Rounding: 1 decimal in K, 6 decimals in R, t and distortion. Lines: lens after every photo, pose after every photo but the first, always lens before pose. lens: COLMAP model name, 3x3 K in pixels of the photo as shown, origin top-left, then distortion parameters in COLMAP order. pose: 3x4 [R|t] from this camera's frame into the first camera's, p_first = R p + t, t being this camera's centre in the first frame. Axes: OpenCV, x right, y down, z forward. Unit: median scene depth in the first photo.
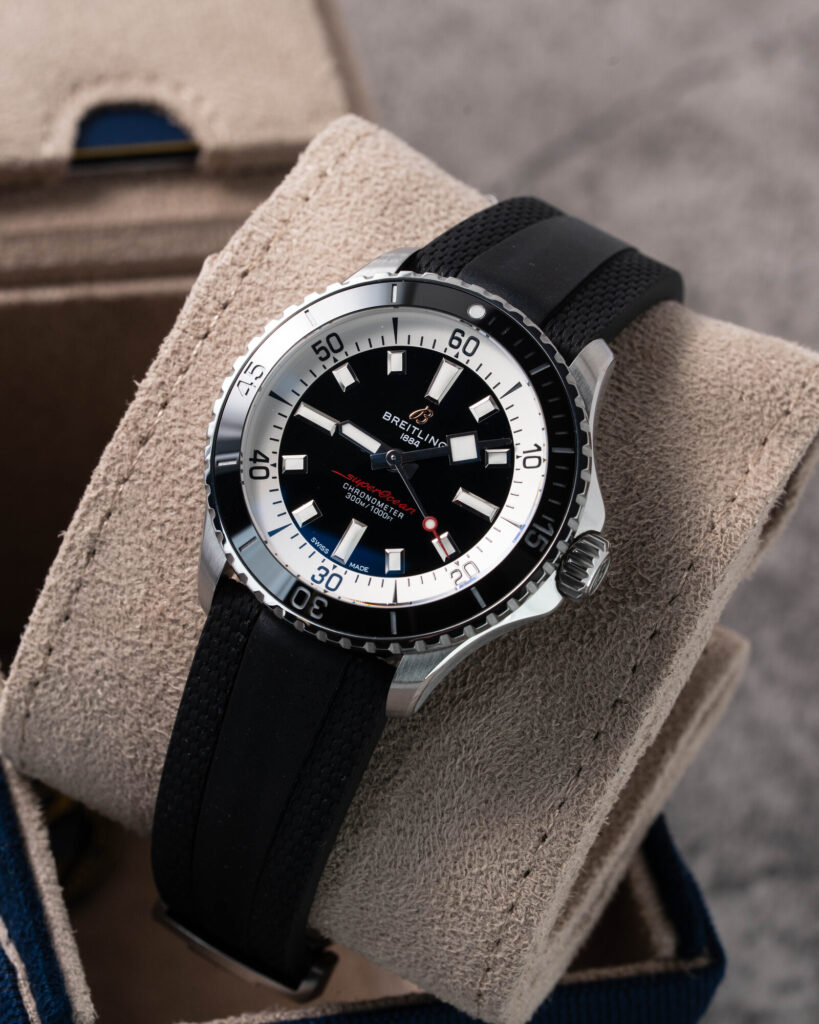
lens RADIAL K [[5215.6, 0, 409.5], [0, 5215.6, 512.0], [0, 0, 1]] dist [0.046359, -0.814309]
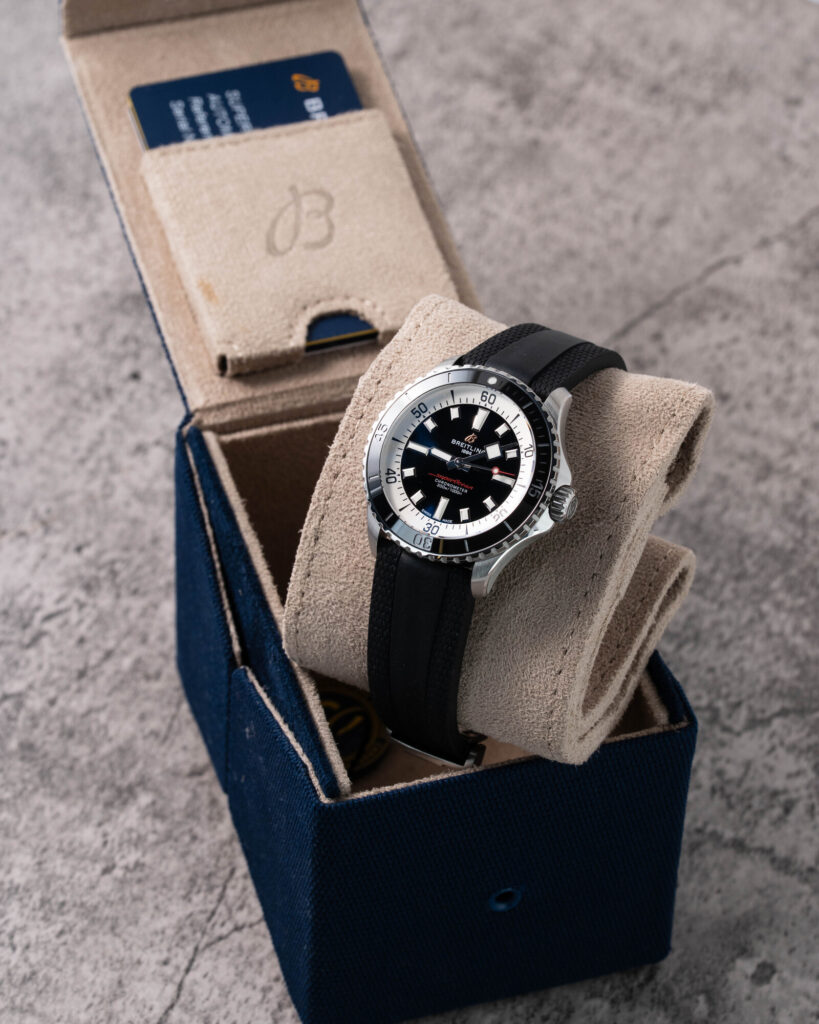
lens RADIAL K [[5215.6, 0, 409.5], [0, 5215.6, 512.0], [0, 0, 1]] dist [0.046359, -0.814309]
pose [[0.983412, -0.135560, -0.120518, 0.204248], [0.126412, 0.988699, -0.080588, 0.157229], [0.130080, 0.064017, 0.989435, -0.878051]]
